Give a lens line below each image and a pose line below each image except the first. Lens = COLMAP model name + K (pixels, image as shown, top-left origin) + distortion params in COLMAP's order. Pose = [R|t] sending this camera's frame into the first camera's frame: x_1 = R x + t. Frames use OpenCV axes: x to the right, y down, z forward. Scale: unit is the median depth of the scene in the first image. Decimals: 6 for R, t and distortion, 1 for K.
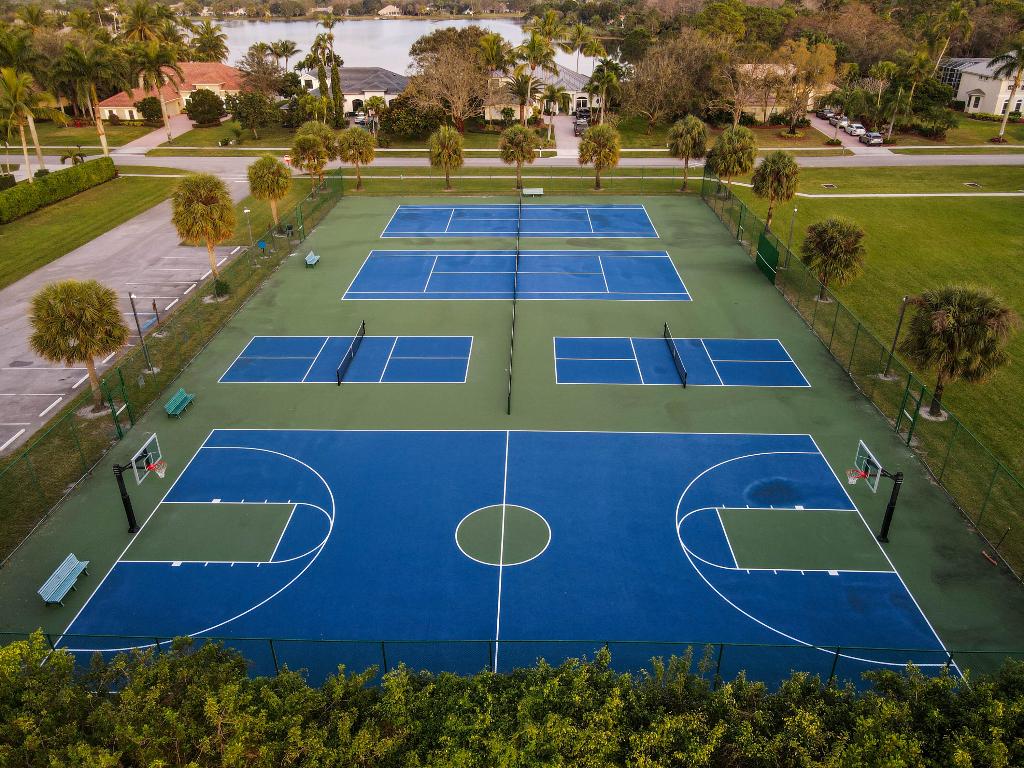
lens RADIAL K [[748.8, 0, 507.0], [0, 748.8, 383.7], [0, 0, 1]] dist [-0.003267, 0.031393]
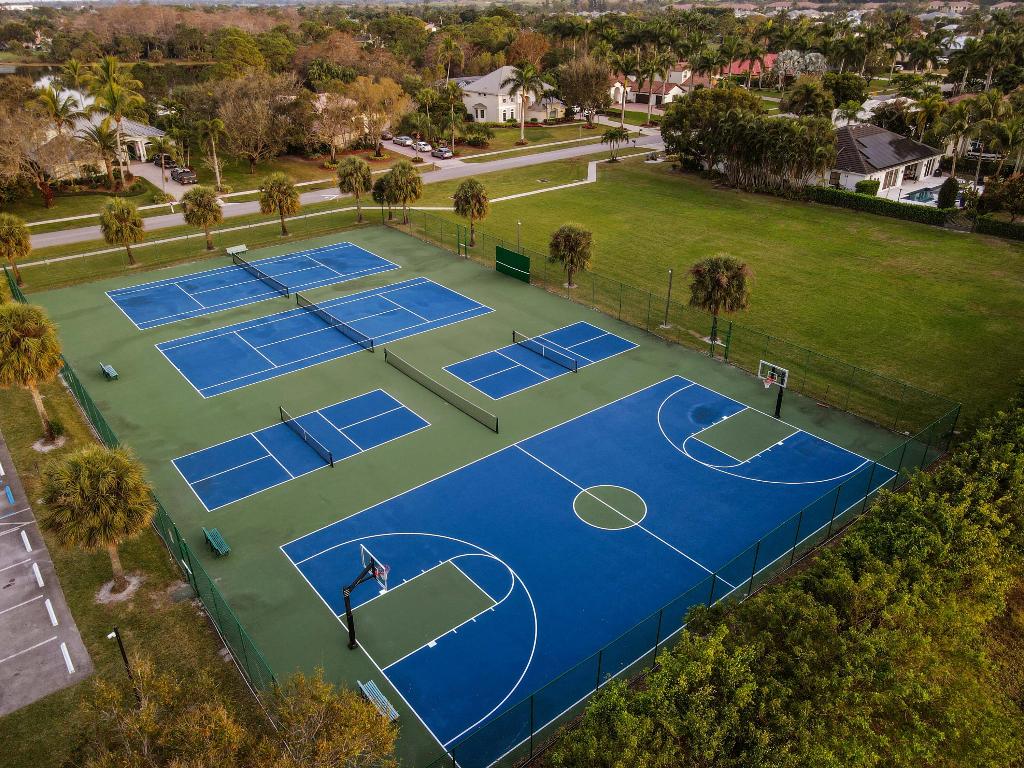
lens RADIAL K [[748.8, 0, 507.0], [0, 748.8, 383.7], [0, 0, 1]] dist [-0.003267, 0.031393]
pose [[0.765250, -0.295984, 0.571652, -0.461738], [0.303199, 0.949082, 0.085524, -0.094526], [-0.567858, 0.107877, 0.816027, 0.007417]]
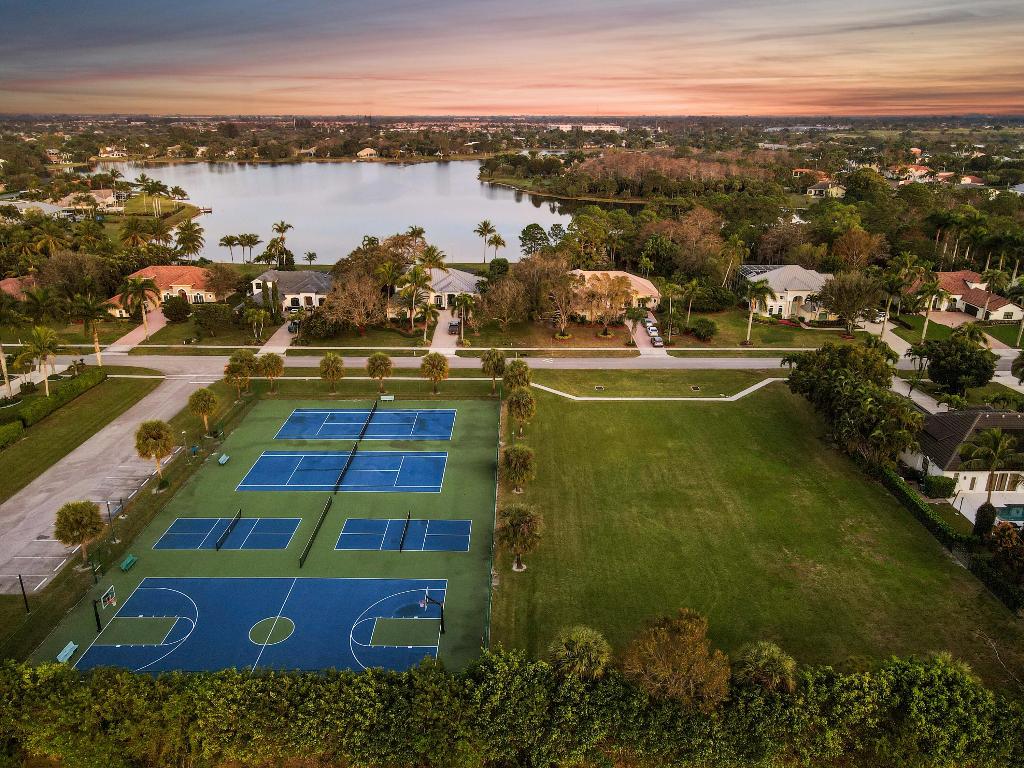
lens RADIAL K [[748.8, 0, 507.0], [0, 748.8, 383.7], [0, 0, 1]] dist [-0.003267, 0.031393]
pose [[0.999760, 0.001483, 0.021853, 0.355367], [0.001505, 0.990696, -0.136086, -0.120954], [-0.021851, 0.136086, 0.990456, -0.718319]]
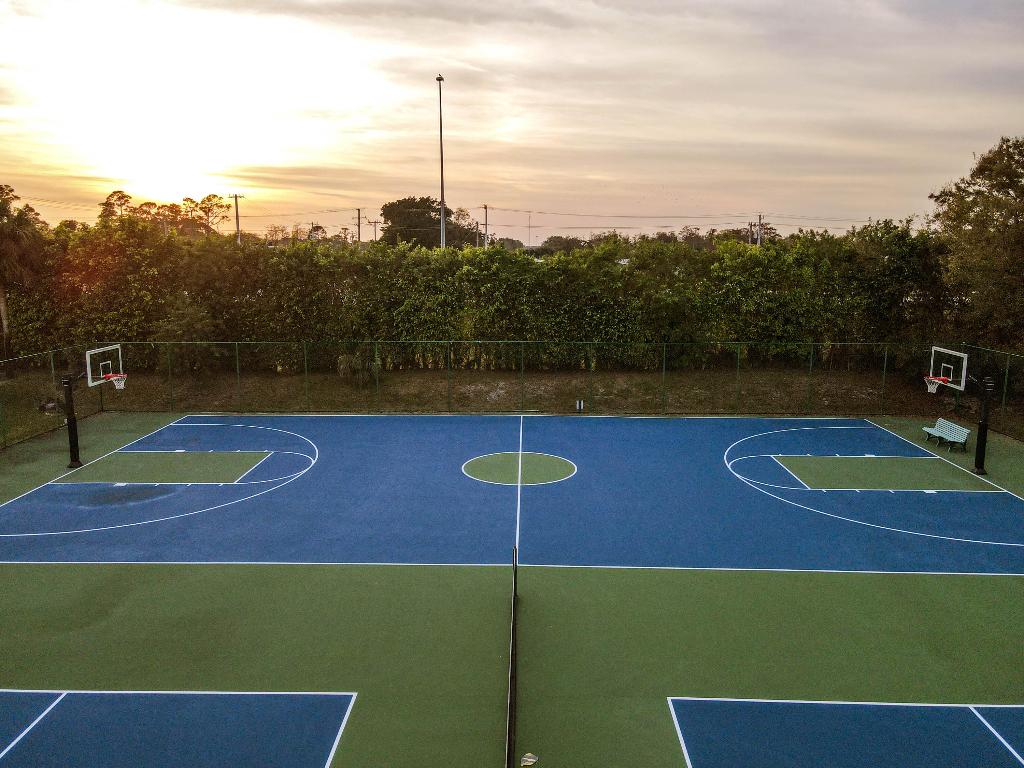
lens RADIAL K [[748.8, 0, 507.0], [0, 748.8, 383.7], [0, 0, 1]] dist [-0.003267, 0.031393]
pose [[0.999912, 0.008650, 0.010021, -0.015852], [-0.005299, 0.955232, -0.295810, 0.199477], [-0.012131, 0.295731, 0.955194, 0.102885]]
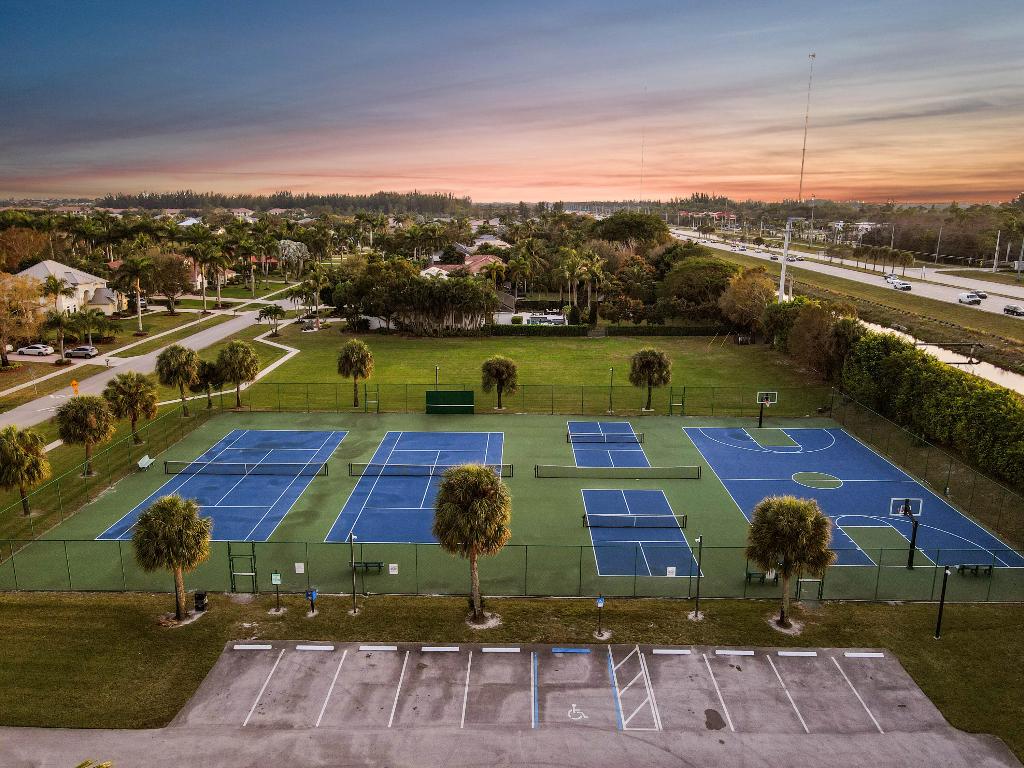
lens RADIAL K [[748.8, 0, 507.0], [0, 748.8, 383.7], [0, 0, 1]] dist [-0.003267, 0.031393]
pose [[-0.007177, -0.227554, 0.973739, -1.076987], [0.459569, 0.864084, 0.205316, -0.466620], [-0.888113, 0.448974, 0.098375, 0.801789]]
